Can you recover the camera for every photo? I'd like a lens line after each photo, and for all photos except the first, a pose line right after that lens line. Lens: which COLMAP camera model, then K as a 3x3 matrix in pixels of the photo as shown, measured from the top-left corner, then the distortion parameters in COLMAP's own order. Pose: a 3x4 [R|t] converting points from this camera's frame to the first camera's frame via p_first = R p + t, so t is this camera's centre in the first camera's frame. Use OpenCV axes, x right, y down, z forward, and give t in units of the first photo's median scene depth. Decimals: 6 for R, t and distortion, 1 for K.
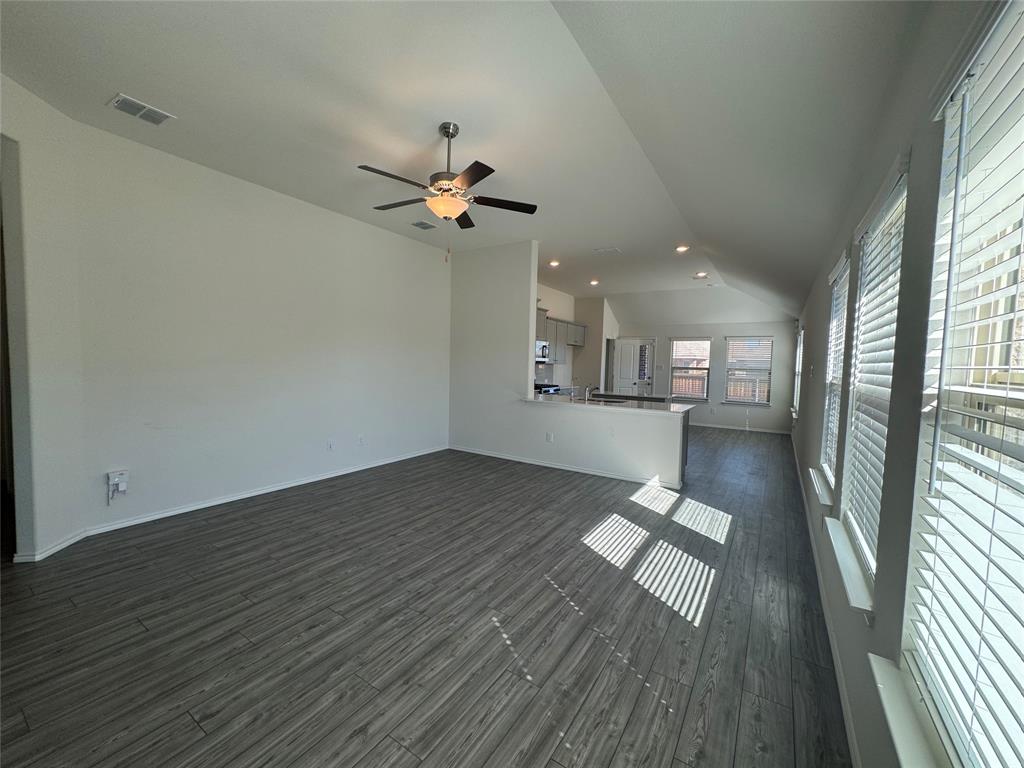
lens RADIAL K [[406.3, 0, 512.0], [0, 406.3, 384.0], [0, 0, 1]] dist [-0.002560, 0.000486]
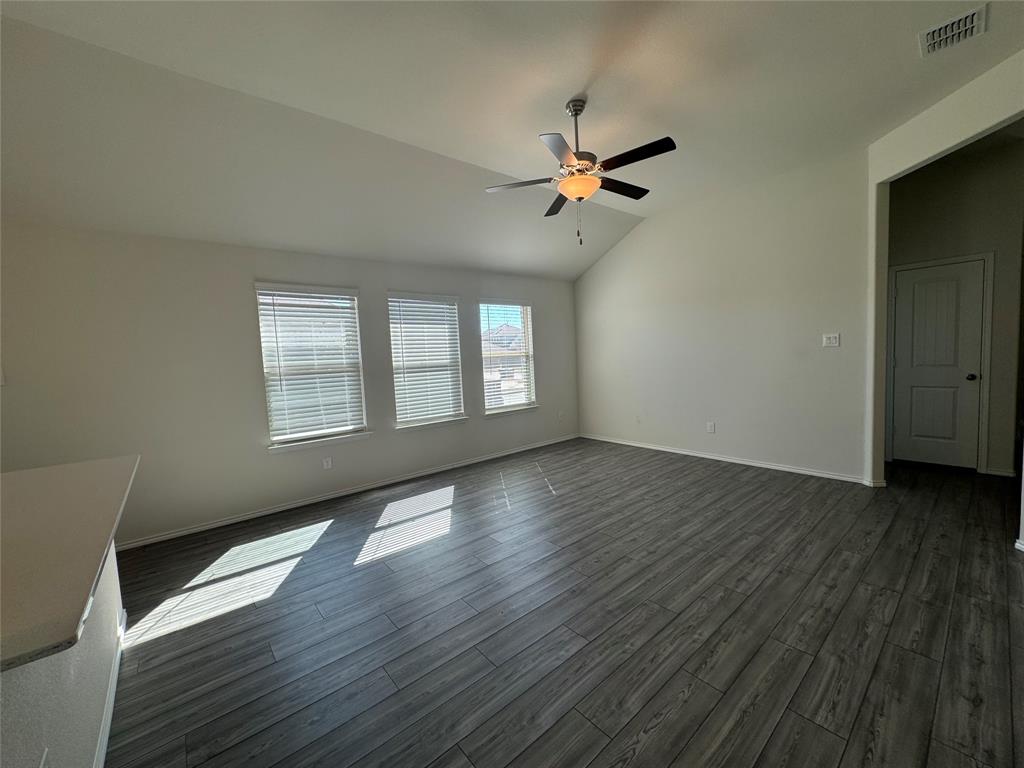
lens RADIAL K [[406.3, 0, 512.0], [0, 406.3, 384.0], [0, 0, 1]] dist [-0.002560, 0.000486]
pose [[-0.956985, -0.002266, 0.290127, -0.251774], [0.037314, 0.990704, 0.130820, -0.092478], [-0.287726, 0.136018, -0.948005, 1.777585]]
